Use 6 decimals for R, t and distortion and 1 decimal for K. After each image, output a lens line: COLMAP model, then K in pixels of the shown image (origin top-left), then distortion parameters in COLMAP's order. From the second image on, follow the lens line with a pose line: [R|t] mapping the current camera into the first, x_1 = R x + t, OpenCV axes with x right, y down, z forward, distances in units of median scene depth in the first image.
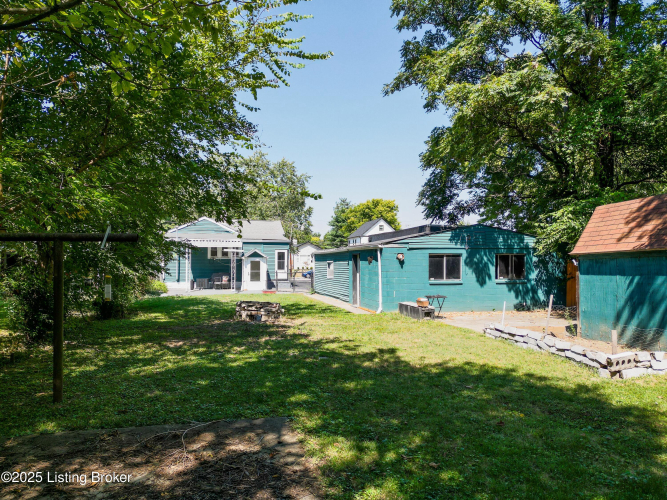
lens RADIAL K [[486.4, 0, 354.2], [0, 486.4, 267.2], [0, 0, 1]] dist [0.053968, -0.010316]
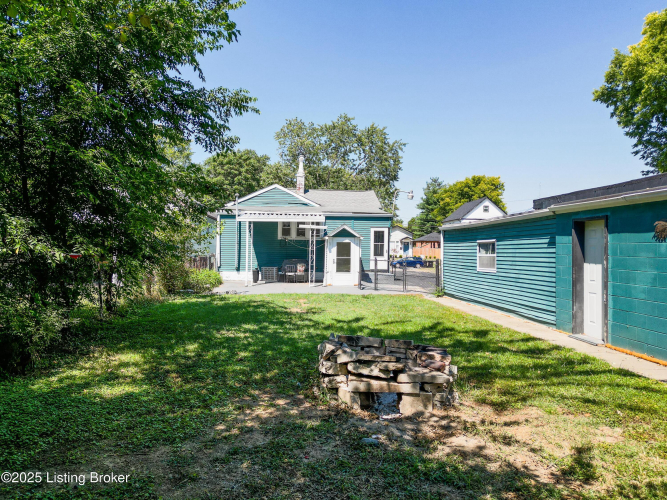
lens RADIAL K [[486.4, 0, 332.1], [0, 486.4, 248.6], [0, 0, 1]] dist [0.053968, -0.010316]
pose [[0.979848, 0.012516, -0.199351, -0.081018], [-0.015687, 0.999774, -0.014333, 0.005314], [0.199127, 0.017171, 0.979823, 0.323095]]
